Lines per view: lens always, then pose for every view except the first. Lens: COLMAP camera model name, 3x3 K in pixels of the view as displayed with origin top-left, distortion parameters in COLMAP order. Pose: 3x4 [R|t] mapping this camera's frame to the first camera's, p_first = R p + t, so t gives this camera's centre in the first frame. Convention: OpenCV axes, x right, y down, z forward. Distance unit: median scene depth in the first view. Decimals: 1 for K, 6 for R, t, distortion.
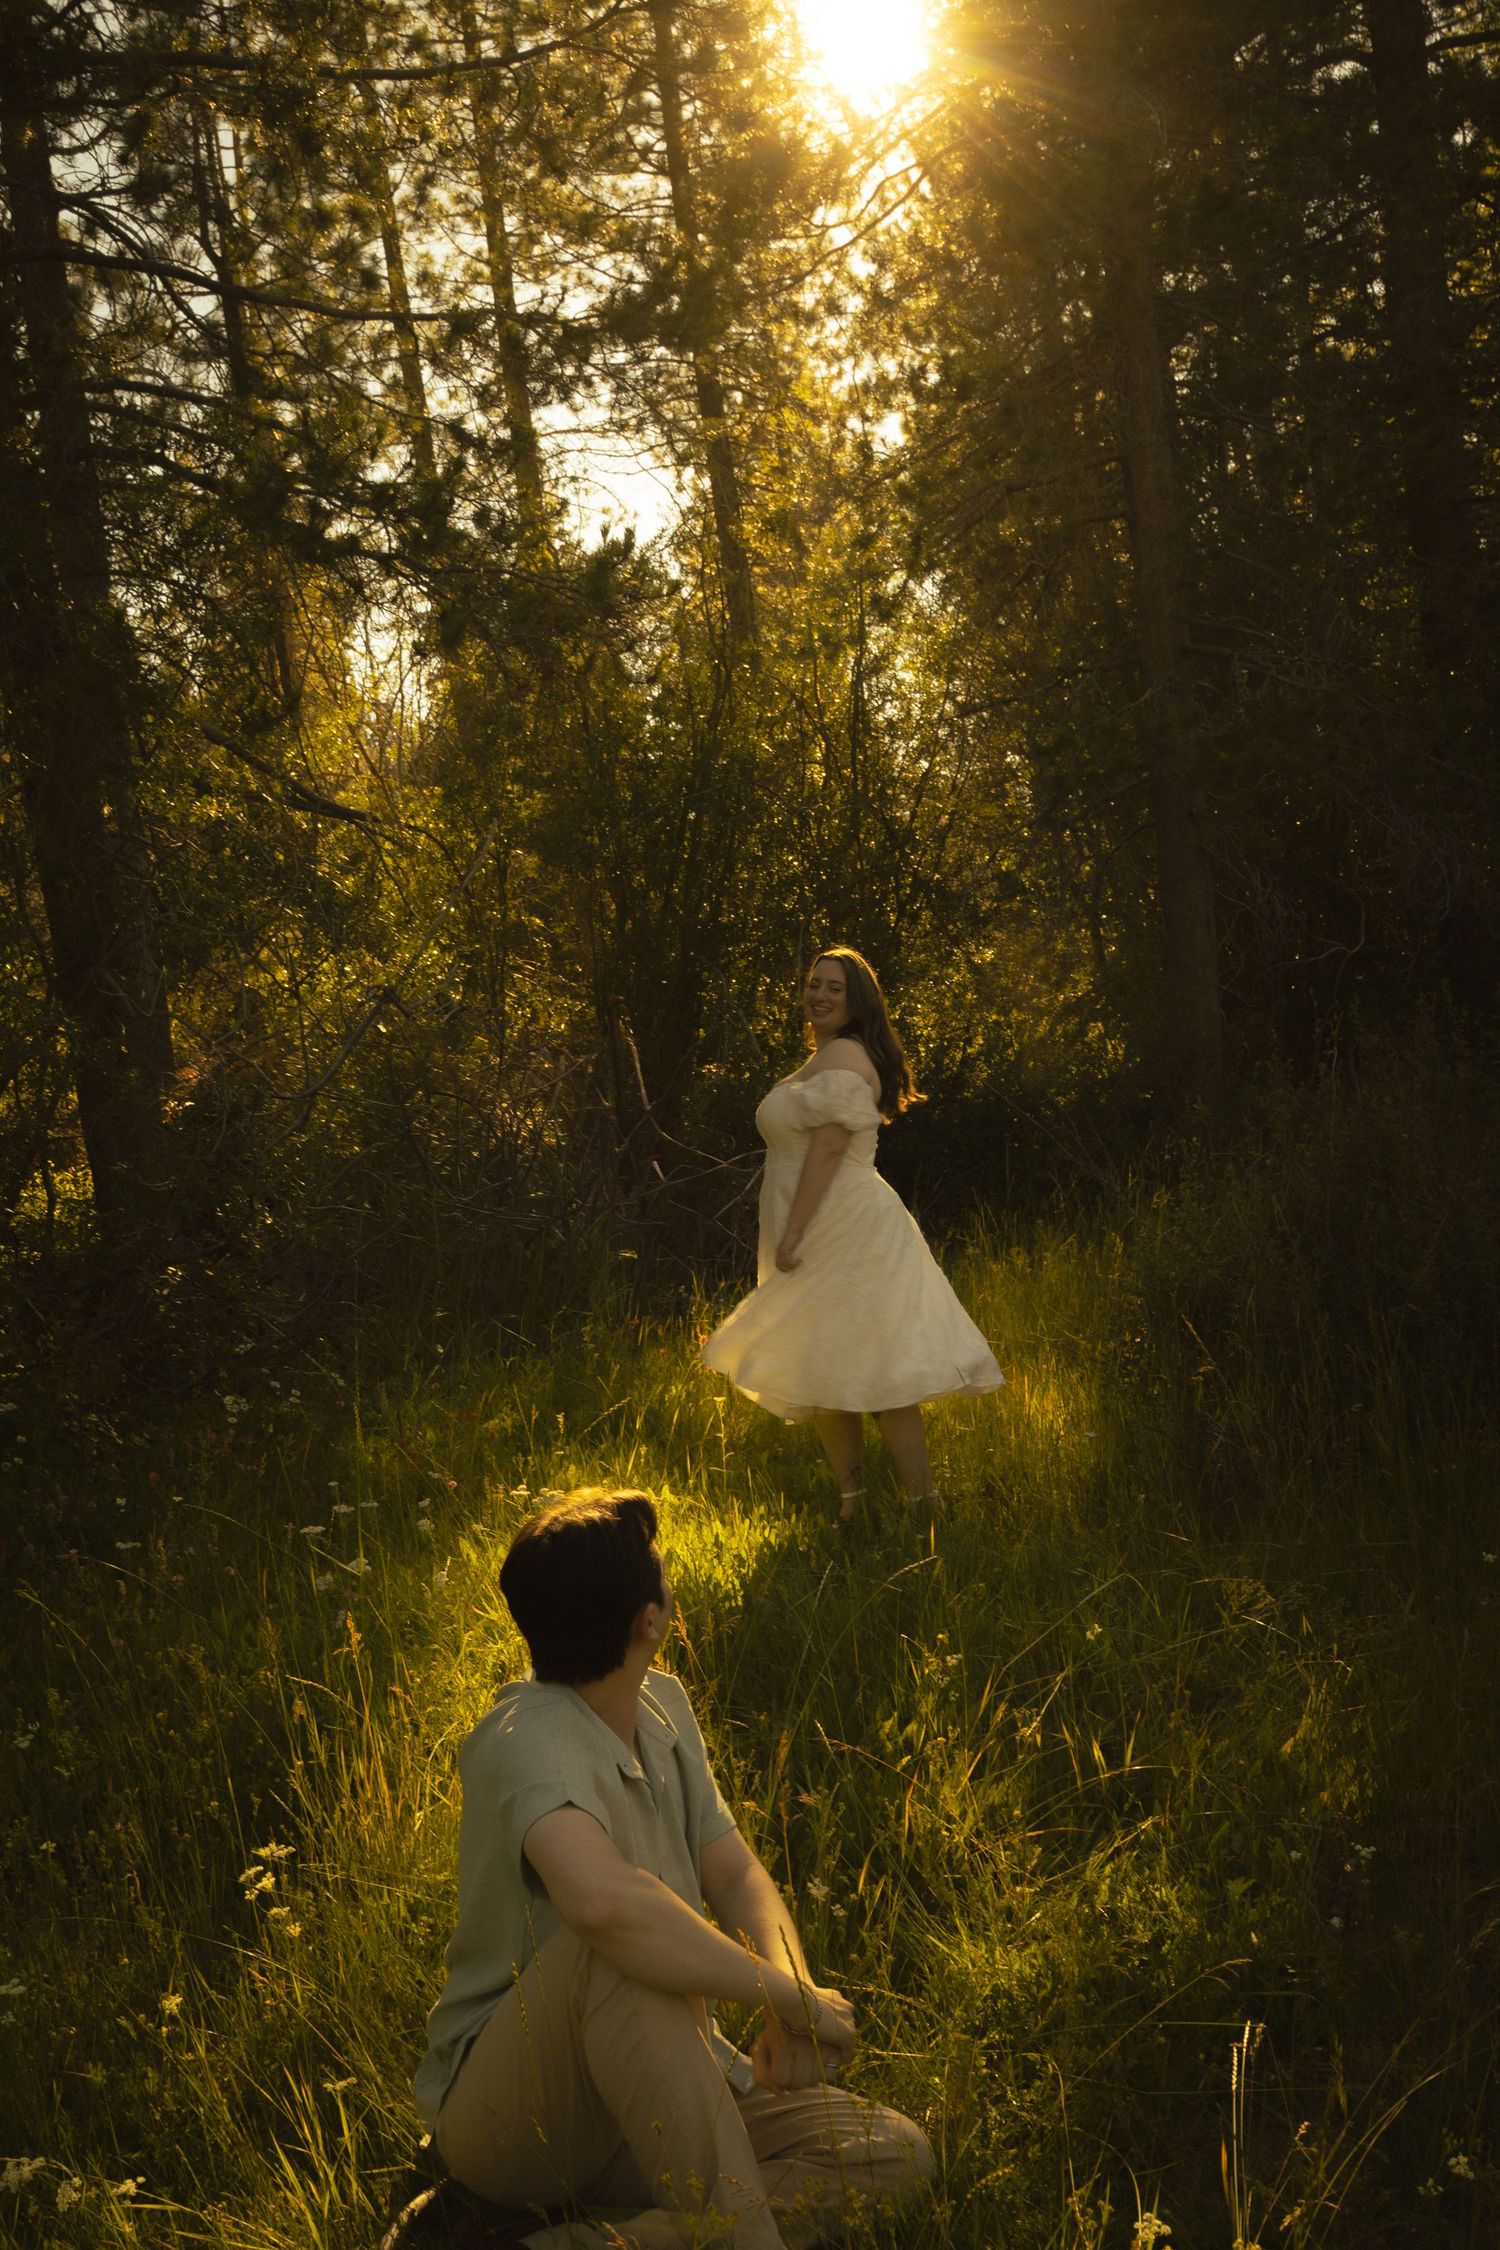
lens RADIAL K [[1800.9, 0, 750.0], [0, 1800.9, 1125.0], [0, 0, 1]] dist [-0.101417, 0.072234]
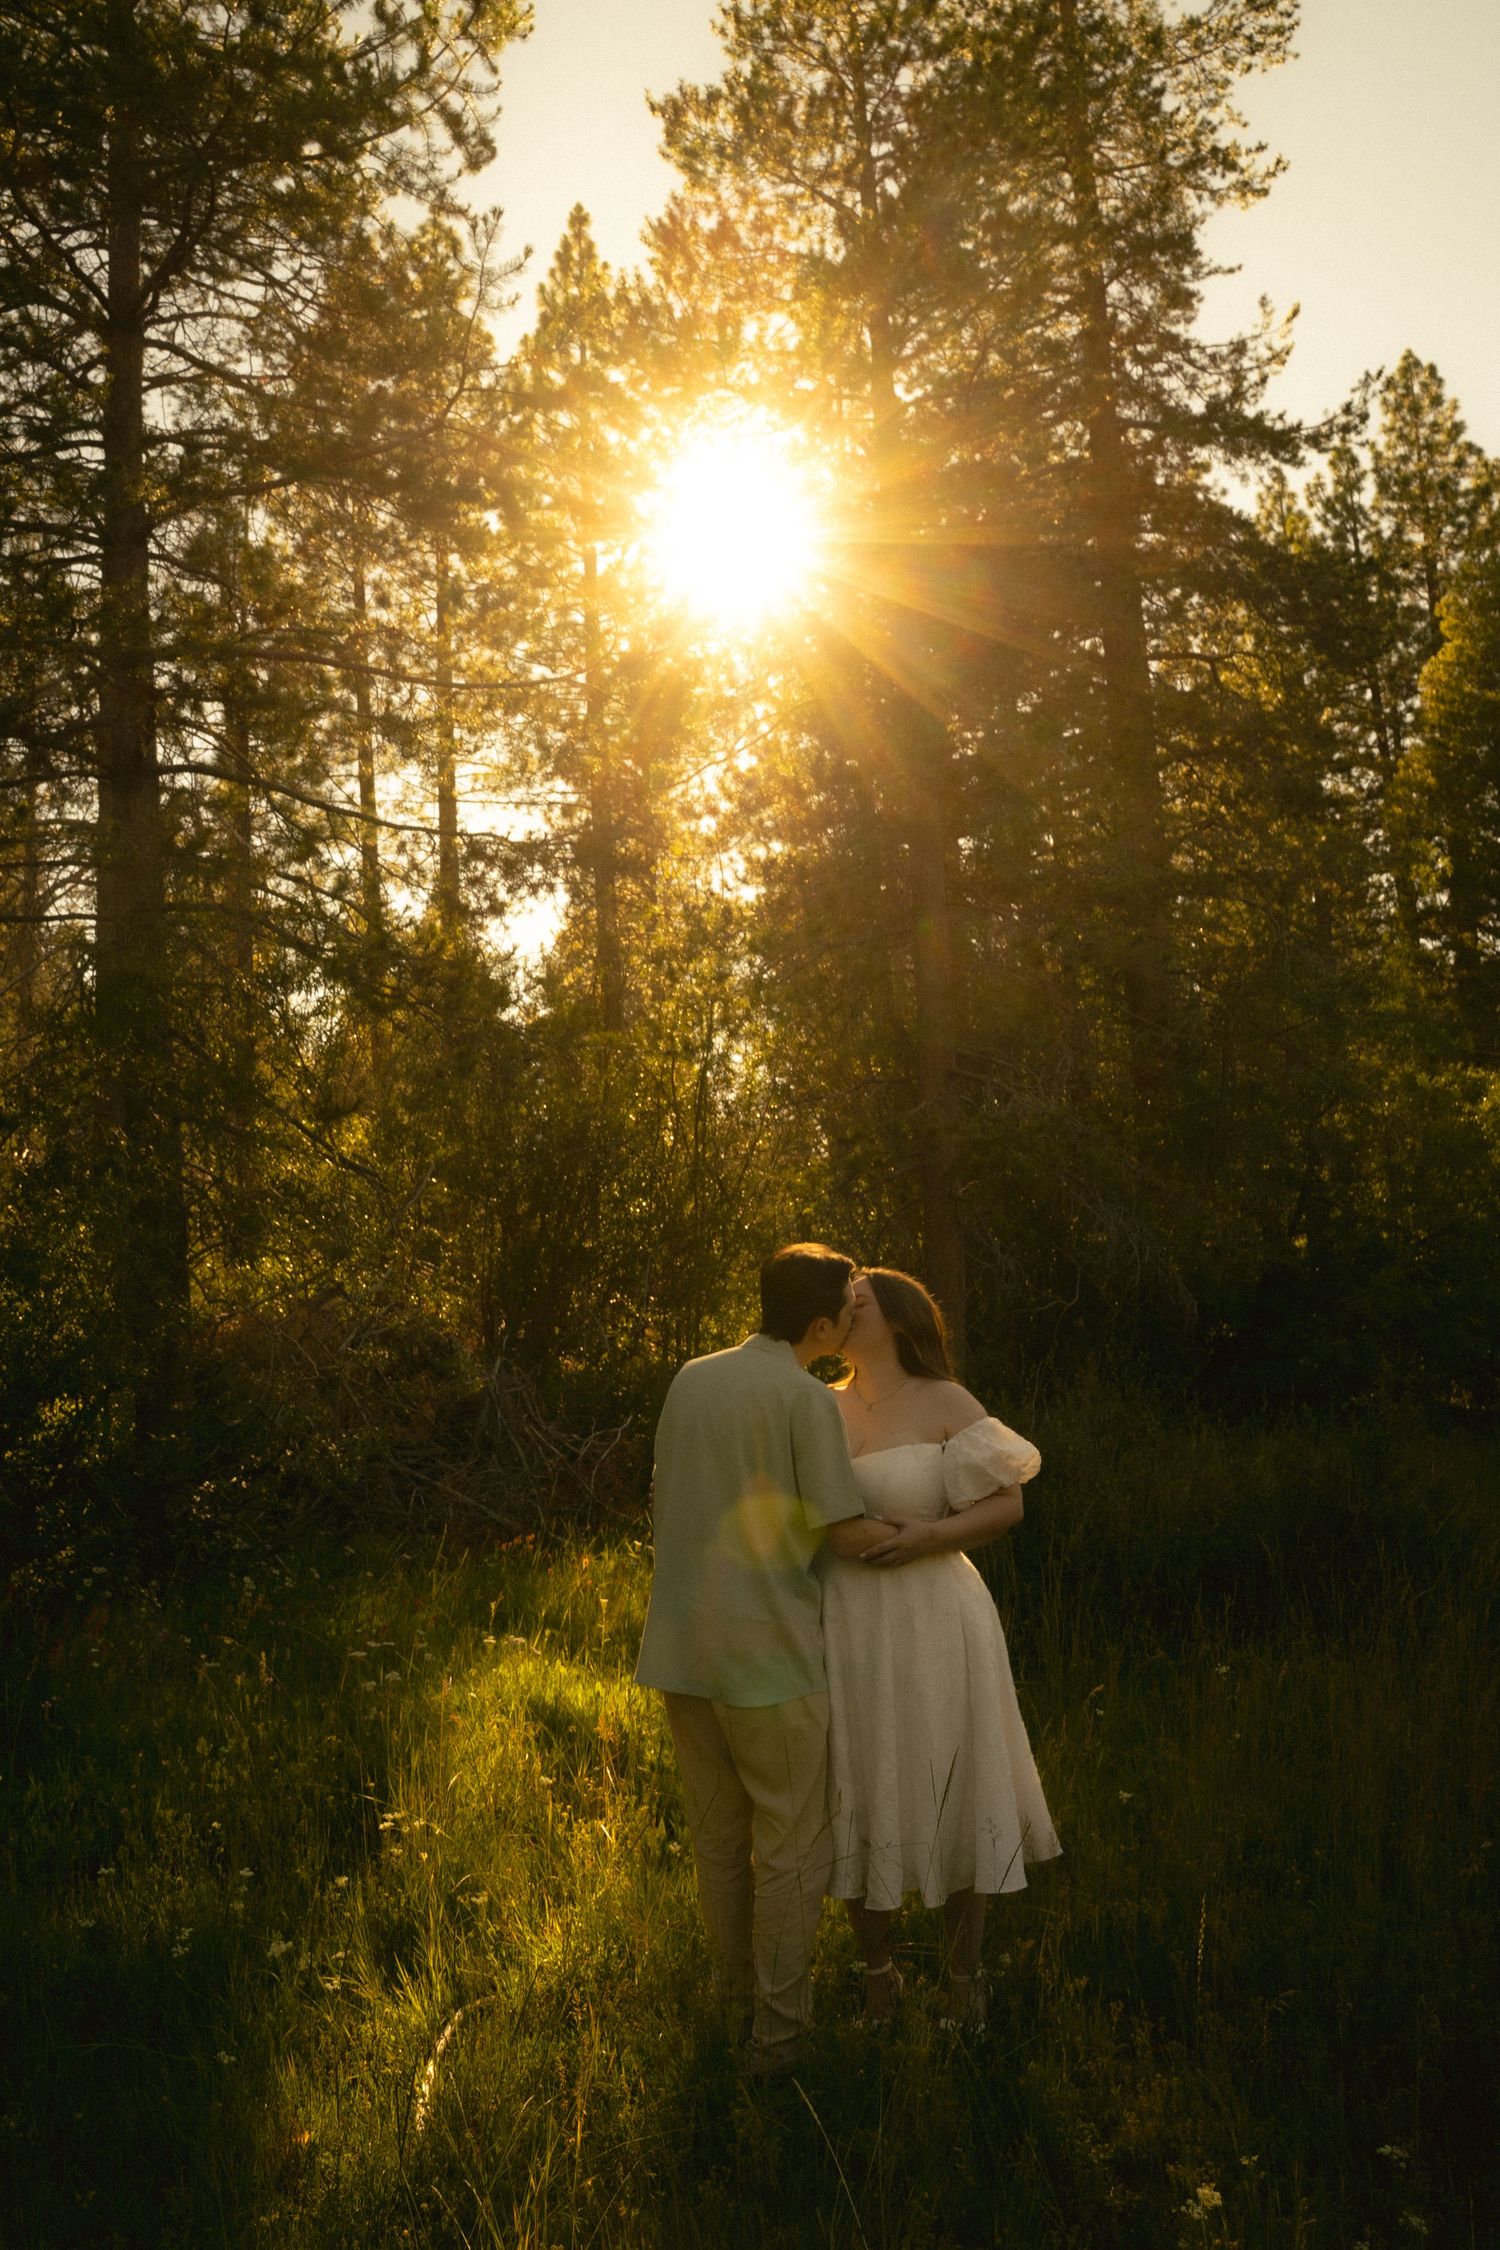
lens RADIAL K [[1800.9, 0, 750.0], [0, 1800.9, 1125.0], [0, 0, 1]] dist [-0.101417, 0.072234]
pose [[0.990783, 0.080147, 0.109202, -0.050815], [-0.060910, 0.983677, -0.169322, 0.010277], [-0.120990, 0.161110, 0.979492, -0.301423]]
